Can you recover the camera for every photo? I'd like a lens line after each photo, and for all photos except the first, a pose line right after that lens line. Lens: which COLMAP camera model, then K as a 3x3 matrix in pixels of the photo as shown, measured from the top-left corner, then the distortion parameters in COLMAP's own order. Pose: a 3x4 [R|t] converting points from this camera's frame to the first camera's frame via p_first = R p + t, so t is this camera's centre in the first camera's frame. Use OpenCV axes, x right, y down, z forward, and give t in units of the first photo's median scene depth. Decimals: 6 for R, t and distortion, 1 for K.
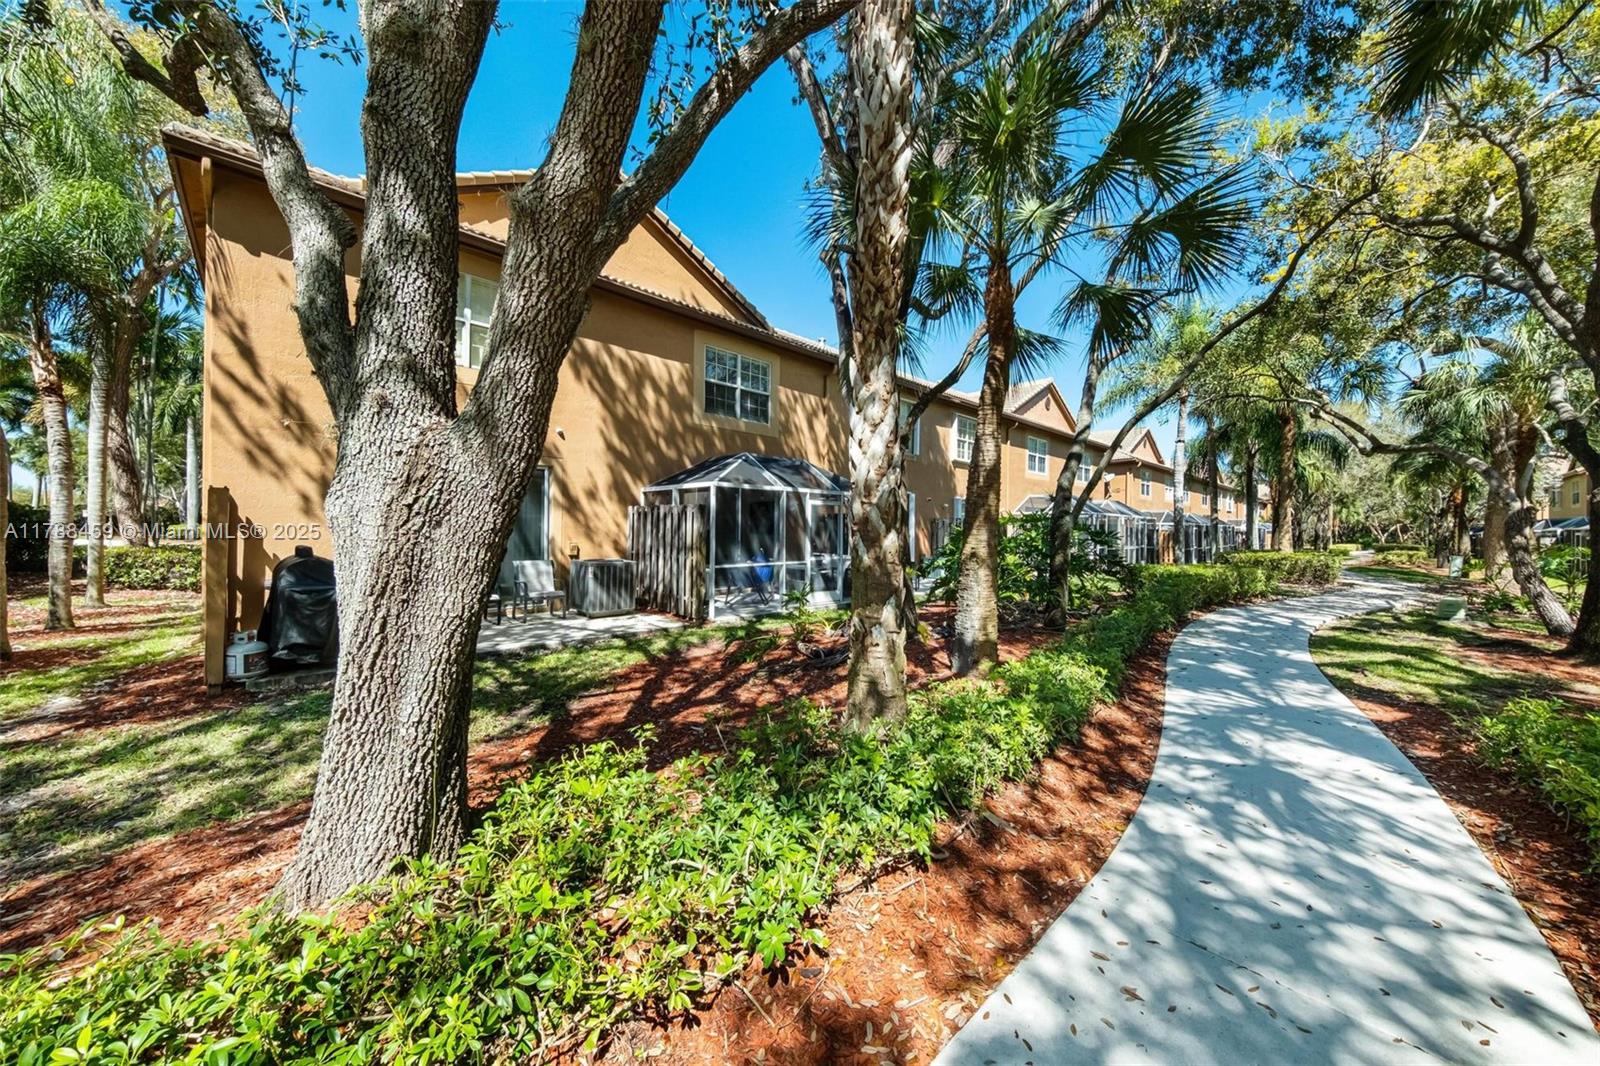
lens RADIAL K [[547.6, 0, 808.4], [0, 547.6, 522.0], [0, 0, 1]] dist [0.046684, -0.024007]
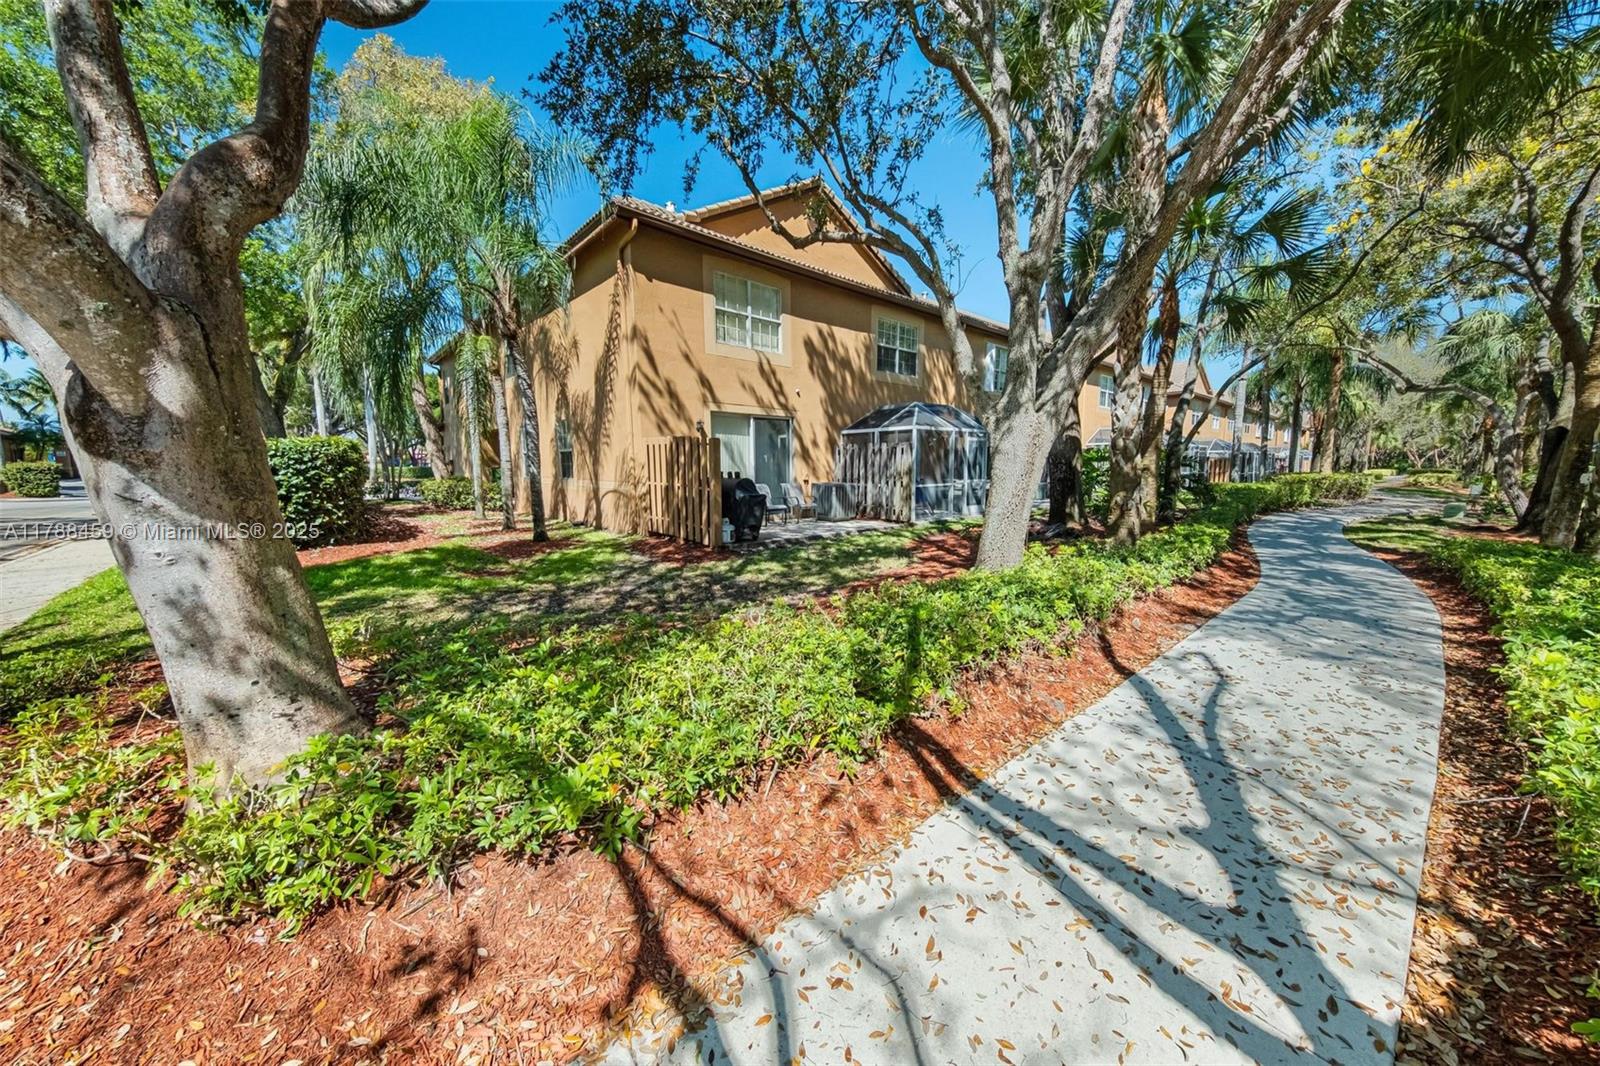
lens RADIAL K [[555.0, 0, 799.0], [0, 555.0, 523.3], [0, 0, 1]] dist [0.046782, -0.022084]
pose [[0.999401, -0.011354, -0.032699, -0.294334], [0.015053, 0.993228, 0.115204, 0.004443], [0.031170, -0.115627, 0.992803, -0.317733]]
